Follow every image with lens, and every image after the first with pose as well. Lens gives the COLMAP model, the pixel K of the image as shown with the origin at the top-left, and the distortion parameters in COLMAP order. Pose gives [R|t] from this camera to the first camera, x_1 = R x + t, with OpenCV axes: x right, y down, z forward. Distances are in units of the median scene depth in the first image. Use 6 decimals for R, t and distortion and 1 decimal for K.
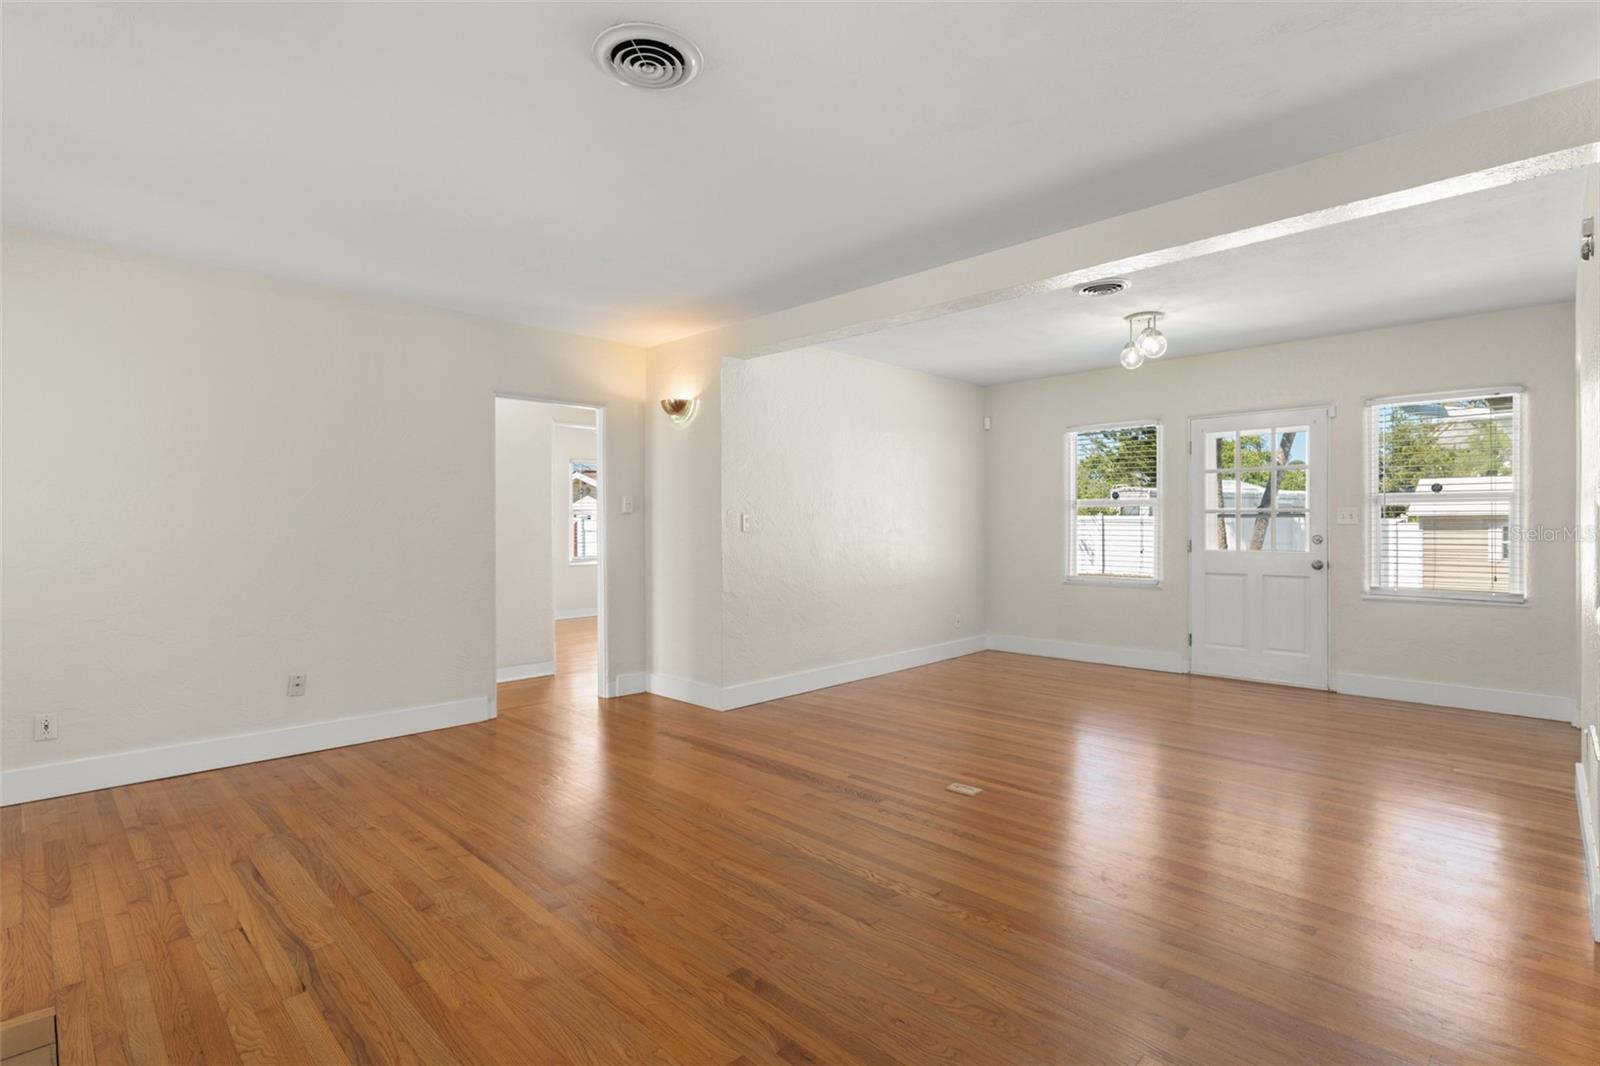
lens RADIAL K [[777.9, 0, 797.1], [0, 777.9, 527.7], [0, 0, 1]] dist [-0.000301, -0.000002]
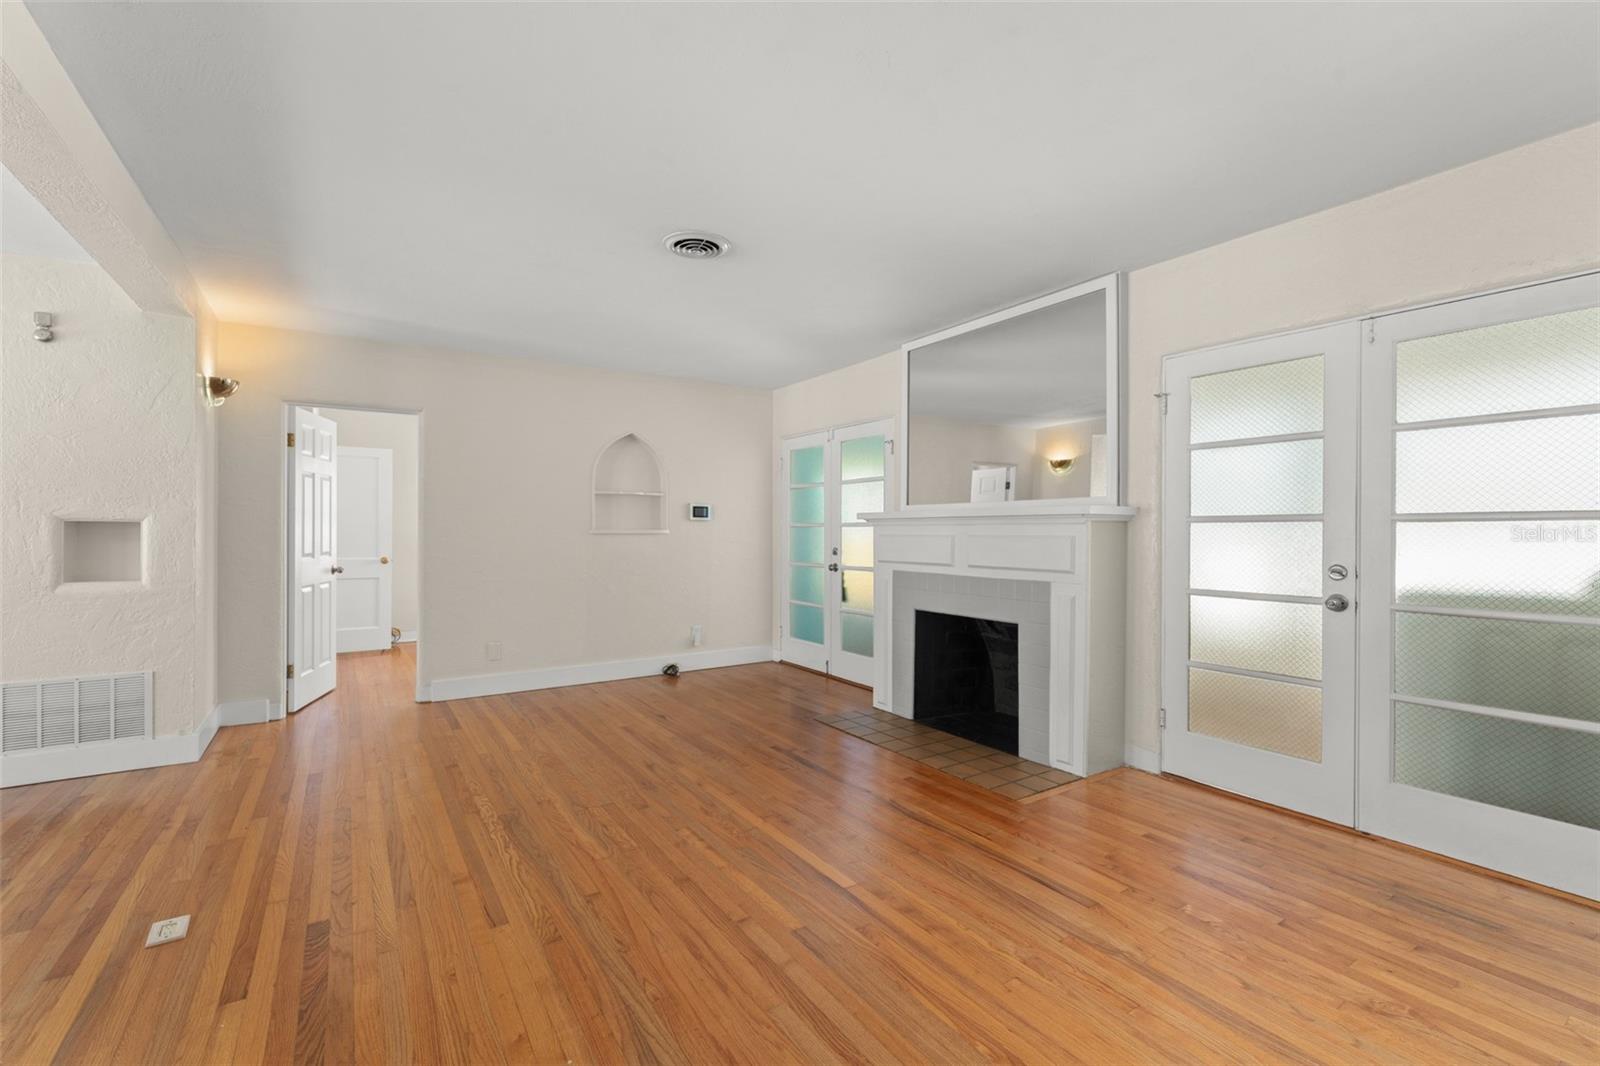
lens RADIAL K [[681.6, 0, 801.7], [0, 681.6, 531.8], [0, 0, 1]] dist [0.000005, -0.000103]
pose [[-0.978552, -0.000507, 0.205999, -0.579676], [0.000189, 0.999994, 0.003362, -0.005305], [-0.205999, 0.003329, -0.978546, 1.951071]]
